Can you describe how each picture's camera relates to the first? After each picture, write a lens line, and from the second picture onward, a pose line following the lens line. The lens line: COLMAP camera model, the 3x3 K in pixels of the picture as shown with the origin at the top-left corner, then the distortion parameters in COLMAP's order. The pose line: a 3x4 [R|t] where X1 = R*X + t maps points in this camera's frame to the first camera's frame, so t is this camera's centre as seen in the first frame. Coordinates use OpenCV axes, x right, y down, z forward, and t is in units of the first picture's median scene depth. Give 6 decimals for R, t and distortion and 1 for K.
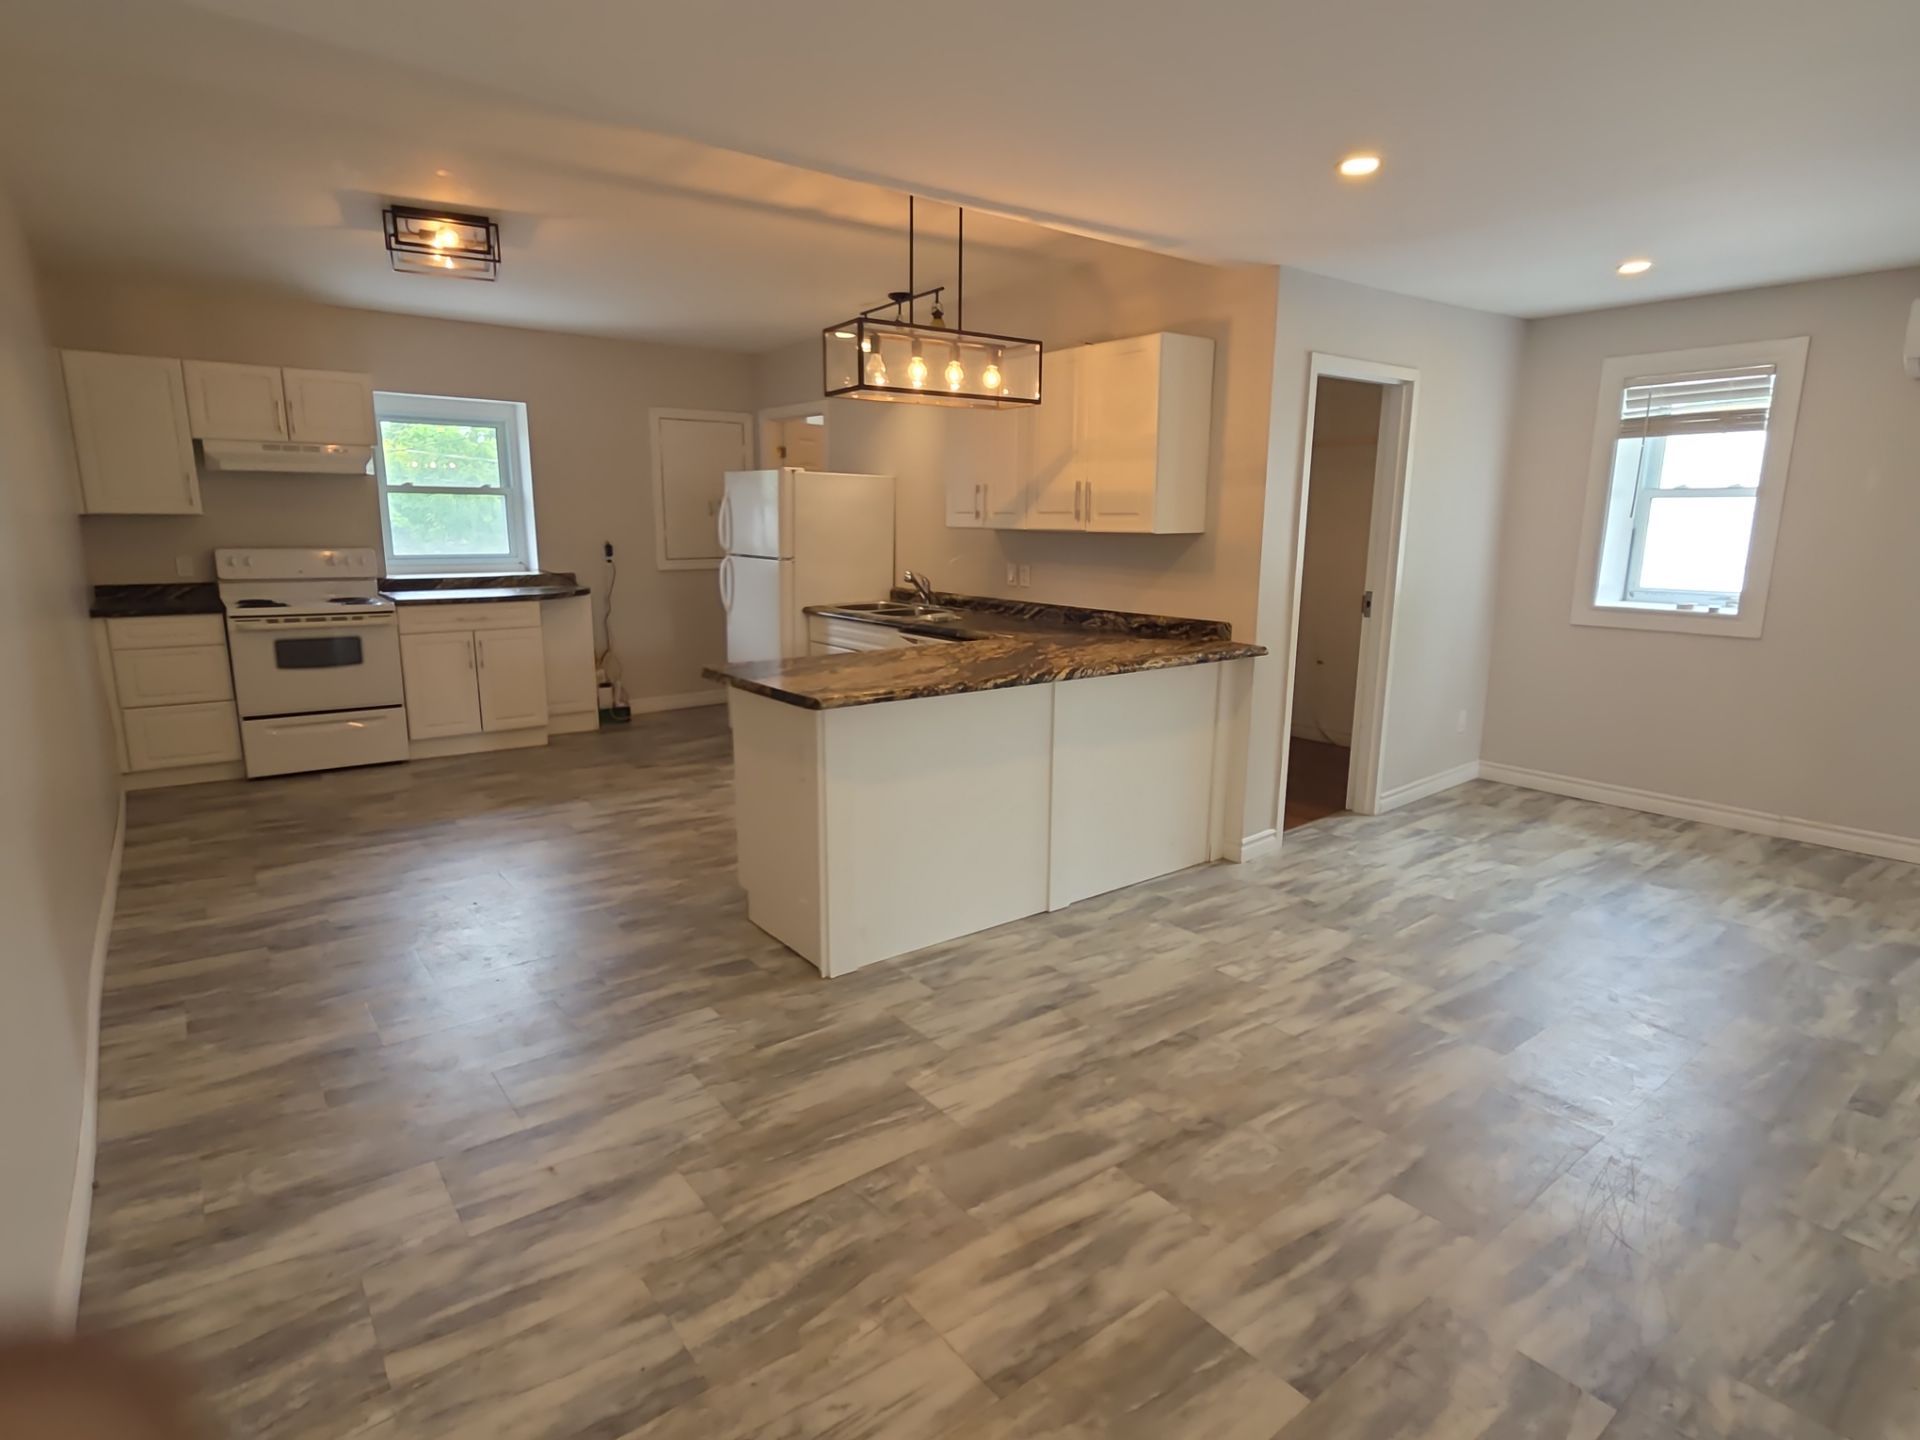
lens RADIAL K [[1011.5, 0, 948.5], [0, 1011.5, 730.1], [0, 0, 1]] dist [0.006477, 0.001270]
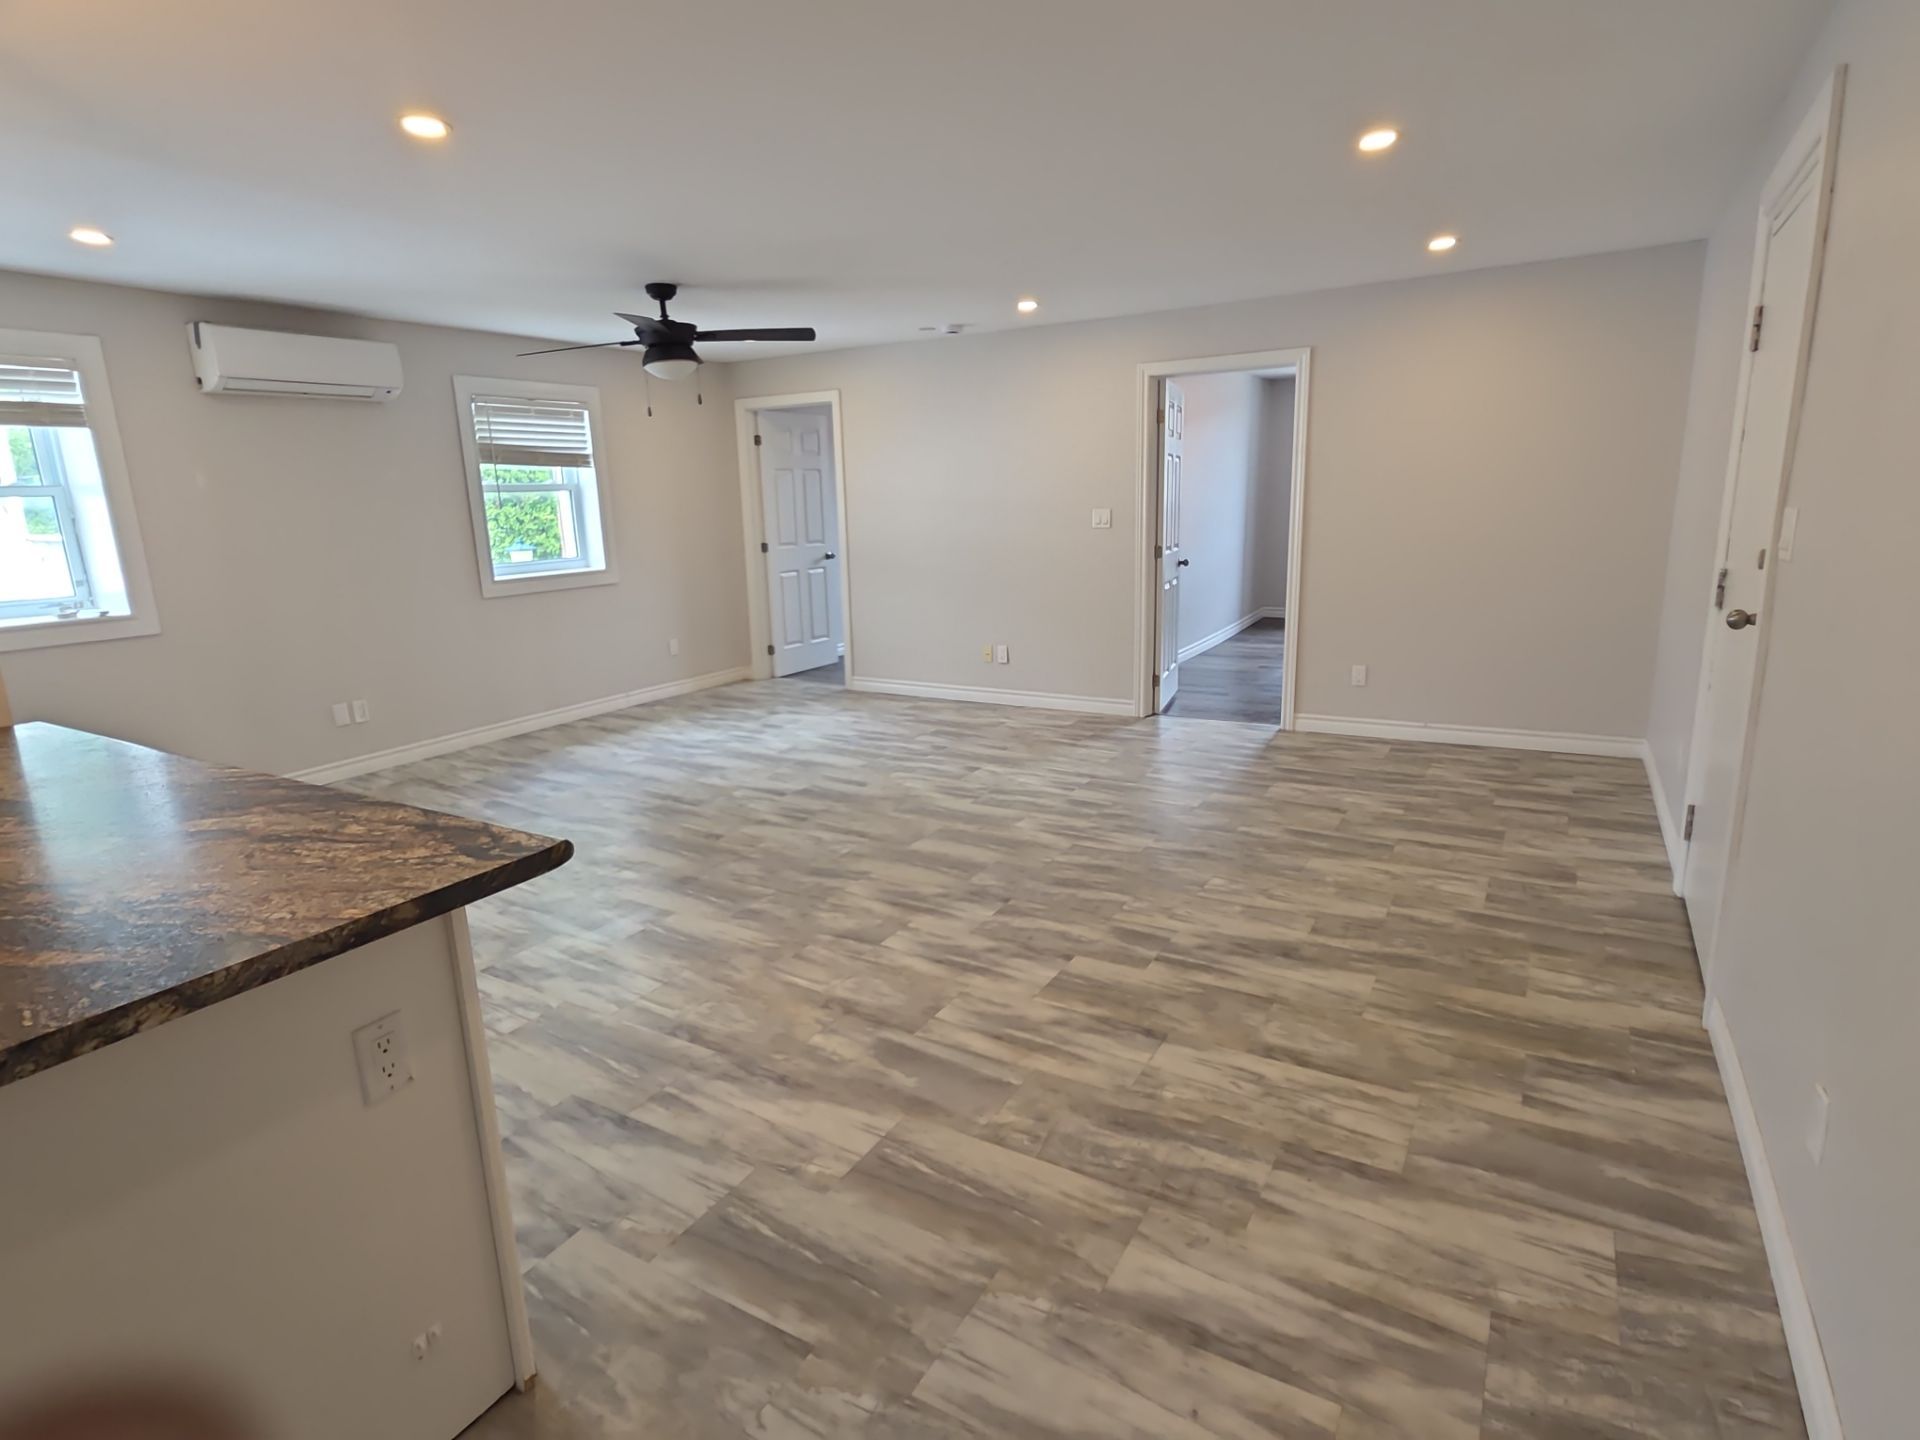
lens RADIAL K [[1002.0, 0, 943.3], [0, 1002.0, 736.8], [0, 0, 1]] dist [0.007796, -0.001905]
pose [[-0.366689, -0.211518, 0.905980, -0.949629], [0.219401, 0.926685, 0.305153, -0.283459], [-0.904103, 0.310669, -0.293398, 1.338947]]
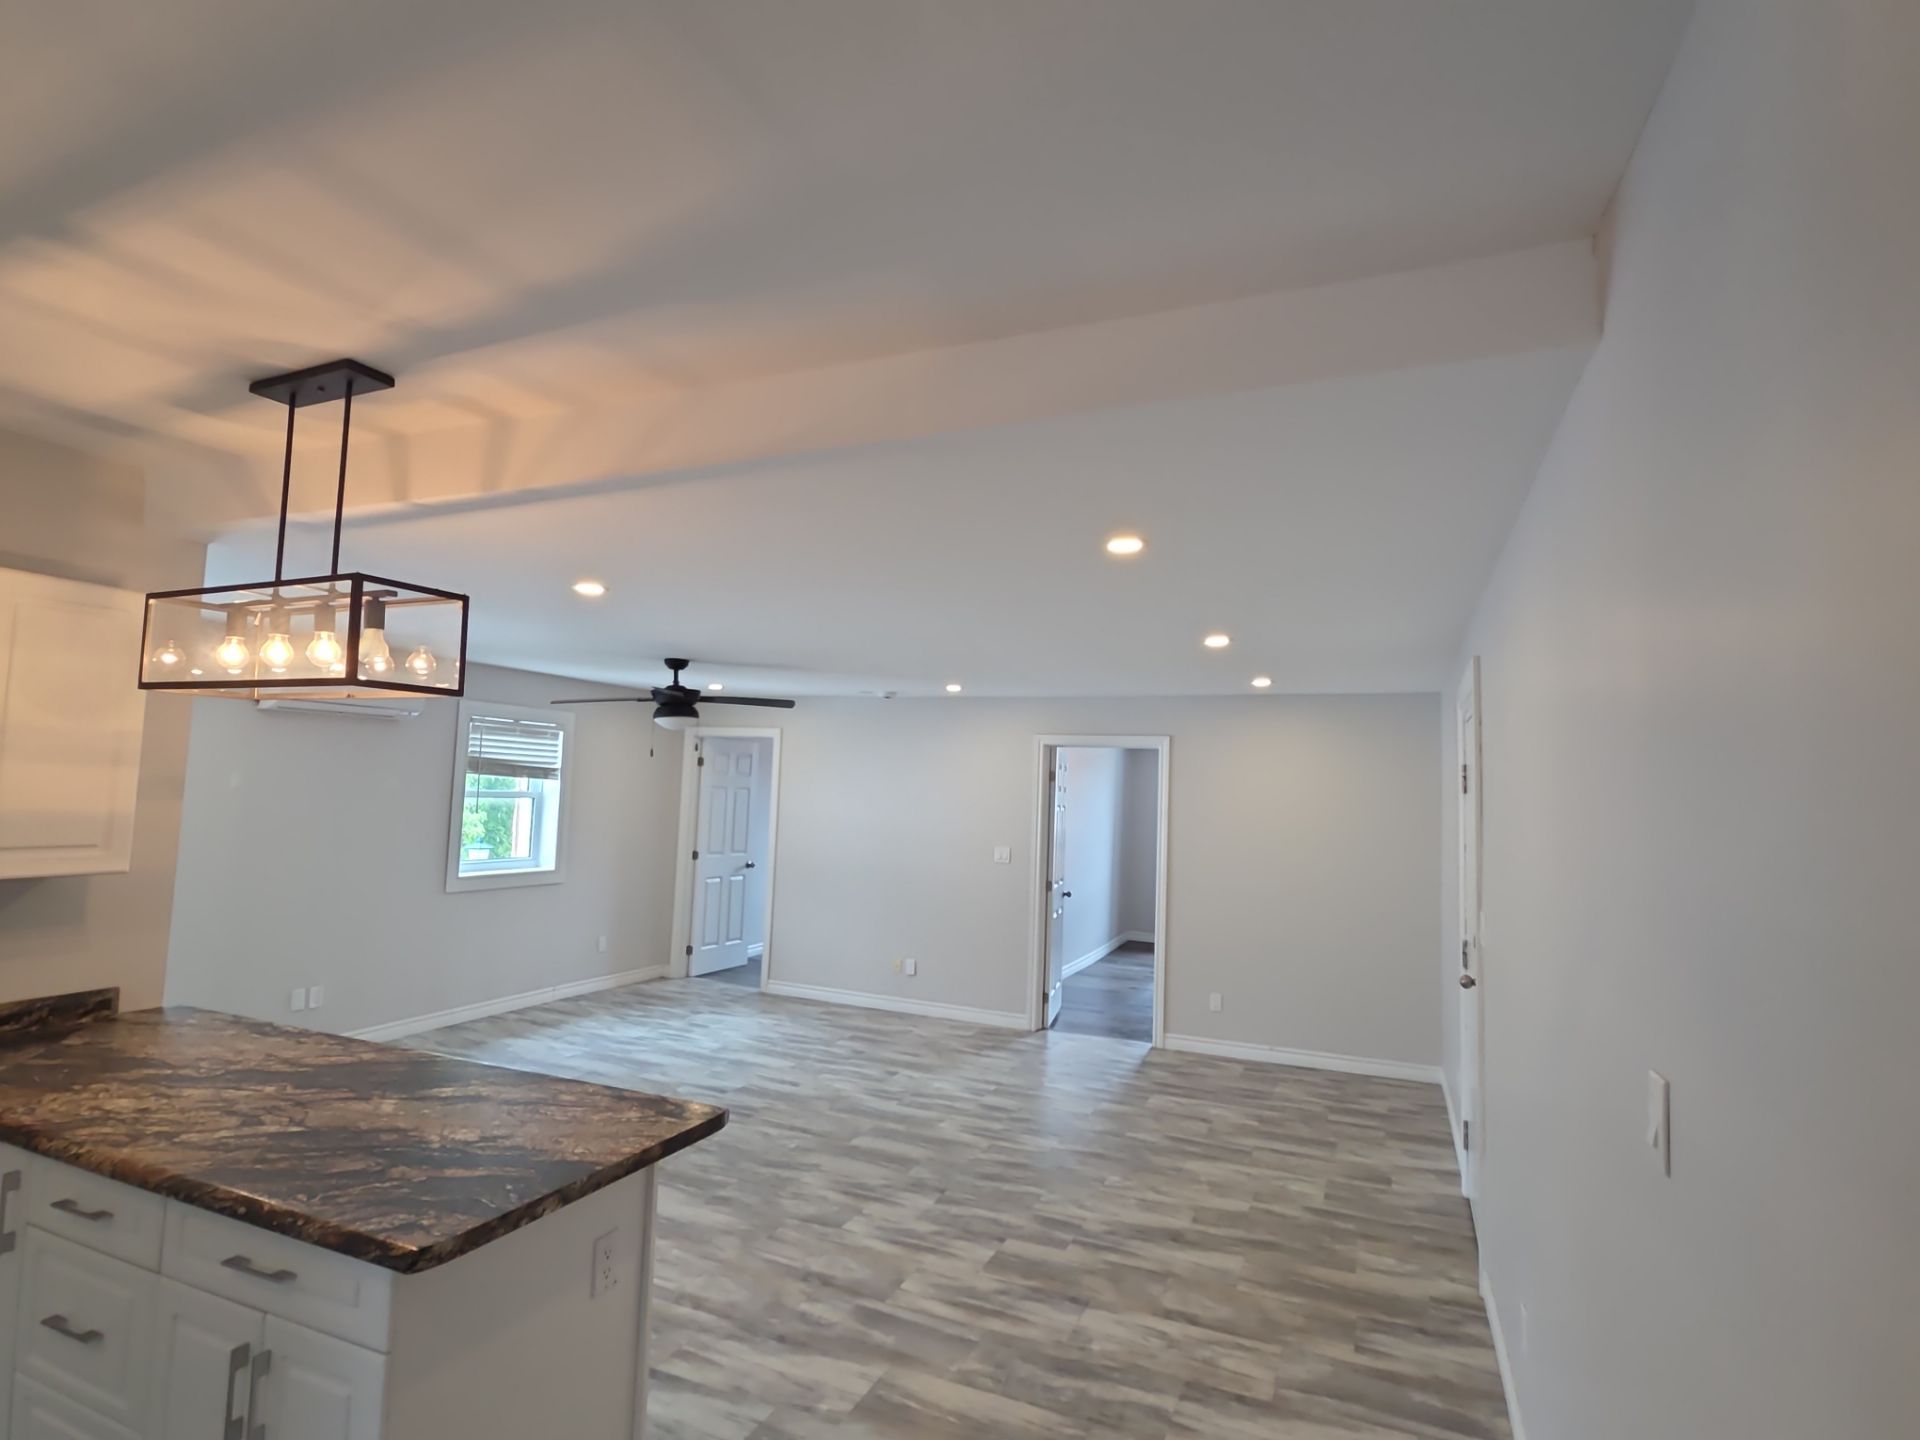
lens RADIAL K [[1002.0, 0, 952.0], [0, 1002.0, 725.4], [0, 0, 1]] dist [0.007796, -0.001905]
pose [[-0.491854, 0.037330, 0.869877, -1.300113], [0.136492, 0.990034, 0.034691, -0.475518], [-0.859913, 0.135794, -0.492047, 1.679074]]
